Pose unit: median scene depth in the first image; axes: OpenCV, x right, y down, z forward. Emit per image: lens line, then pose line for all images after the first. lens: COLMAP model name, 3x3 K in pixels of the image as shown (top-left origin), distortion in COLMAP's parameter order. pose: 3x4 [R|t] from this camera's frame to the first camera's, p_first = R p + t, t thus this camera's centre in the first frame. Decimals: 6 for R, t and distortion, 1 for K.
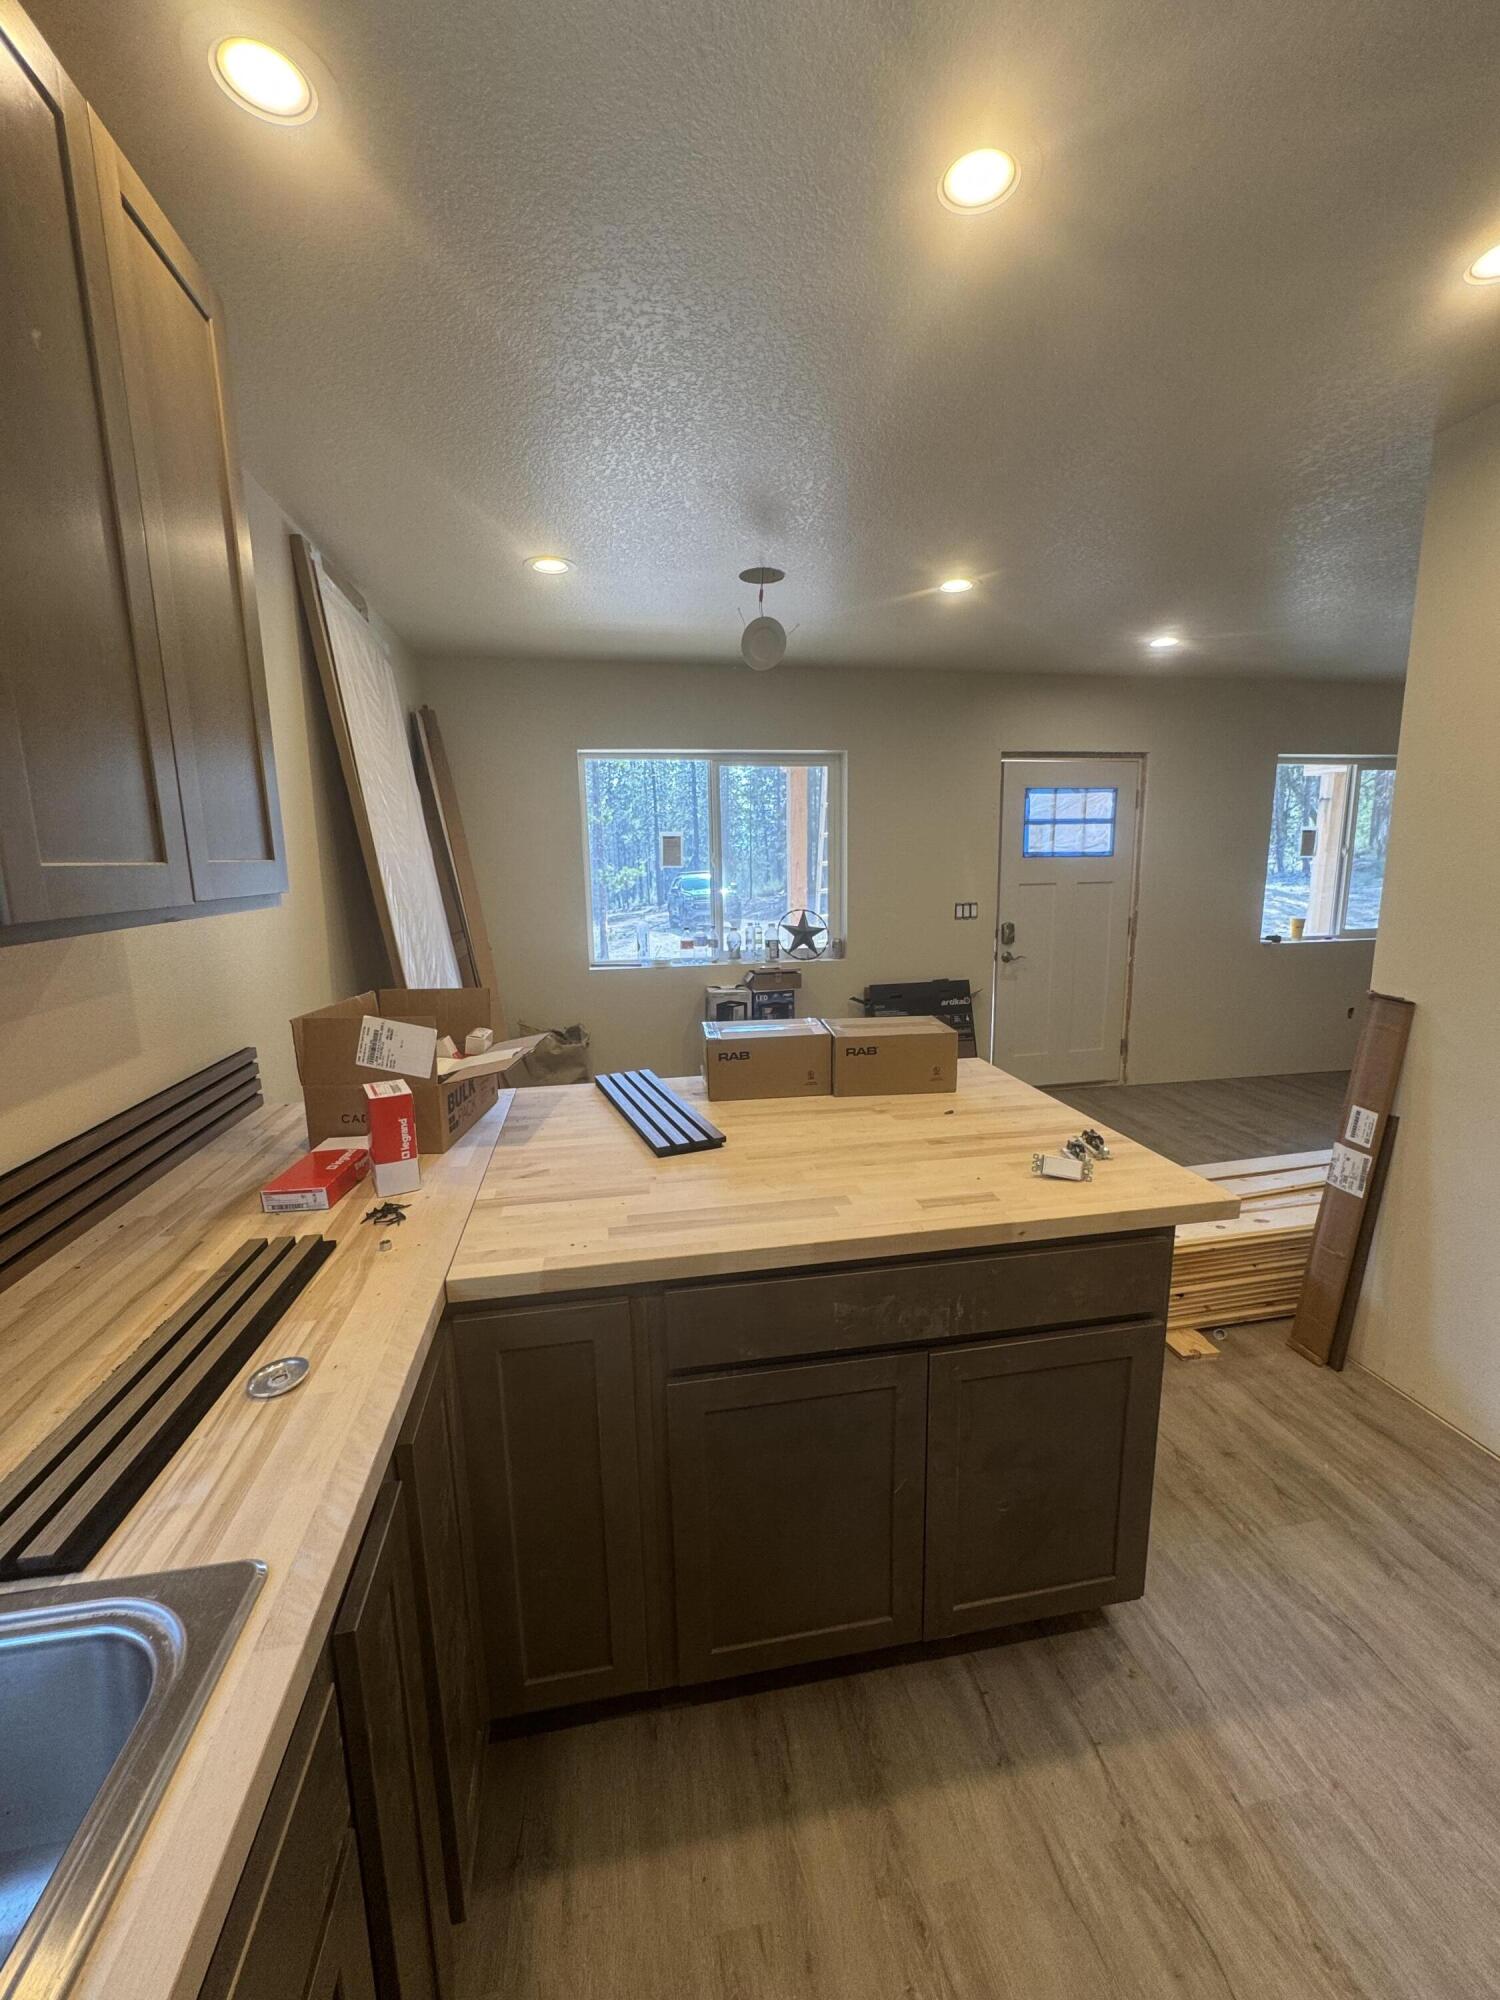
lens RADIAL K [[802.3, 0, 750.3], [0, 802.3, 998.3], [0, 0, 1]] dist [-0.006449, 0.000761]
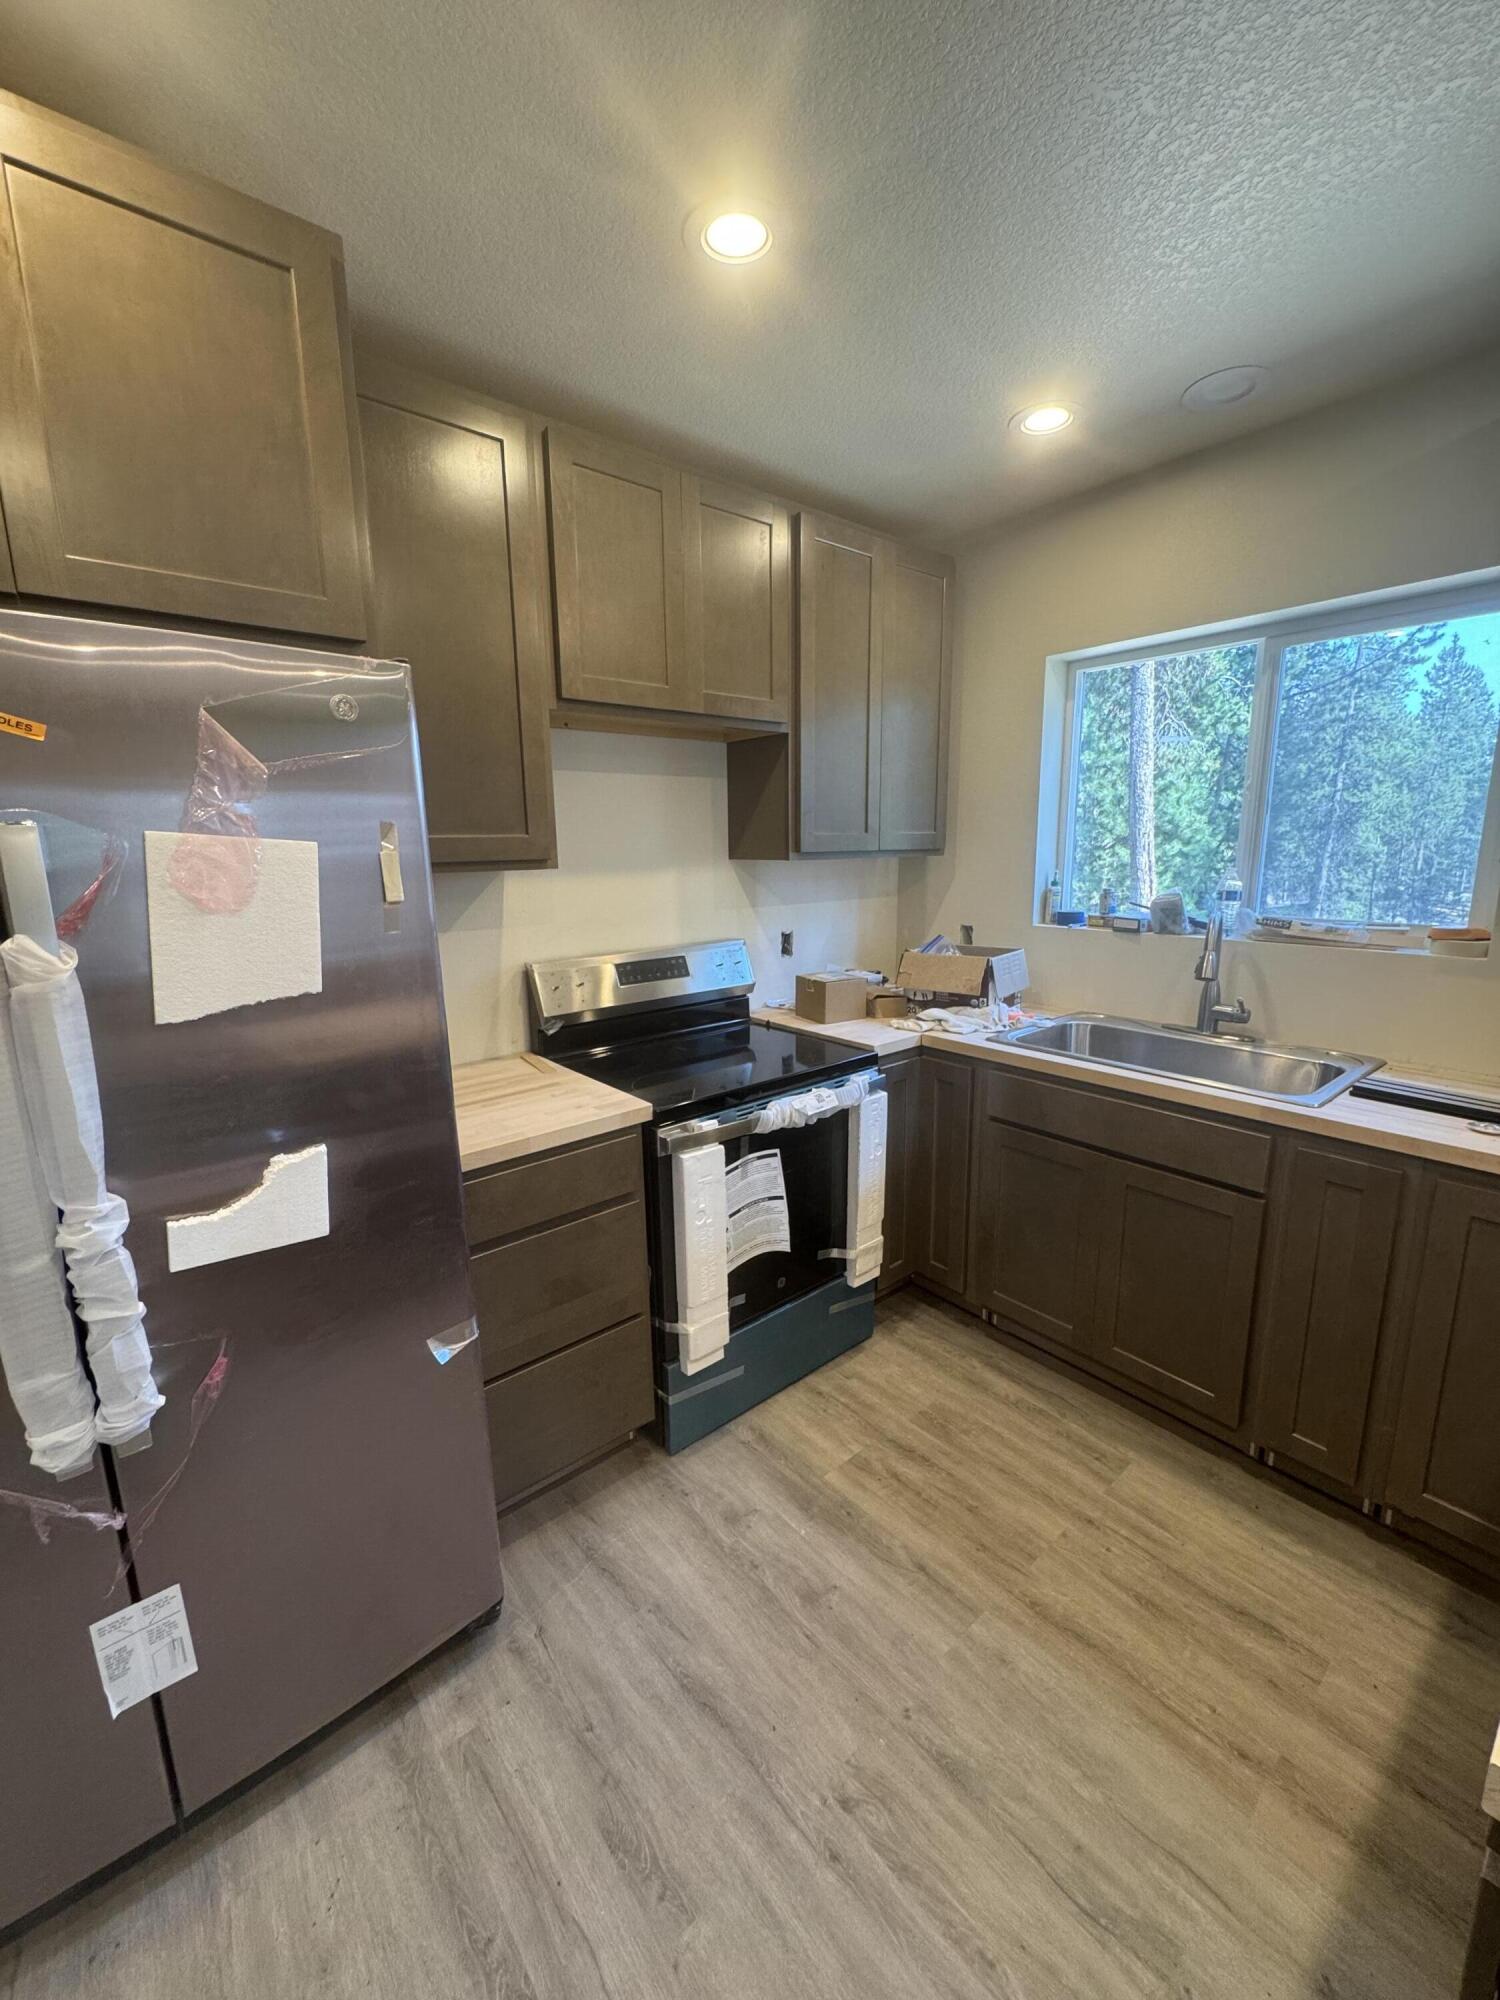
lens RADIAL K [[802.3, 0, 751.5], [0, 802.3, 1007.1], [0, 0, 1]] dist [-0.006449, 0.000761]
pose [[-0.870094, 0.131775, -0.474944, 1.234359], [-0.053139, 0.932903, 0.356186, -0.229644], [0.490013, 0.335154, -0.804711, 1.204371]]
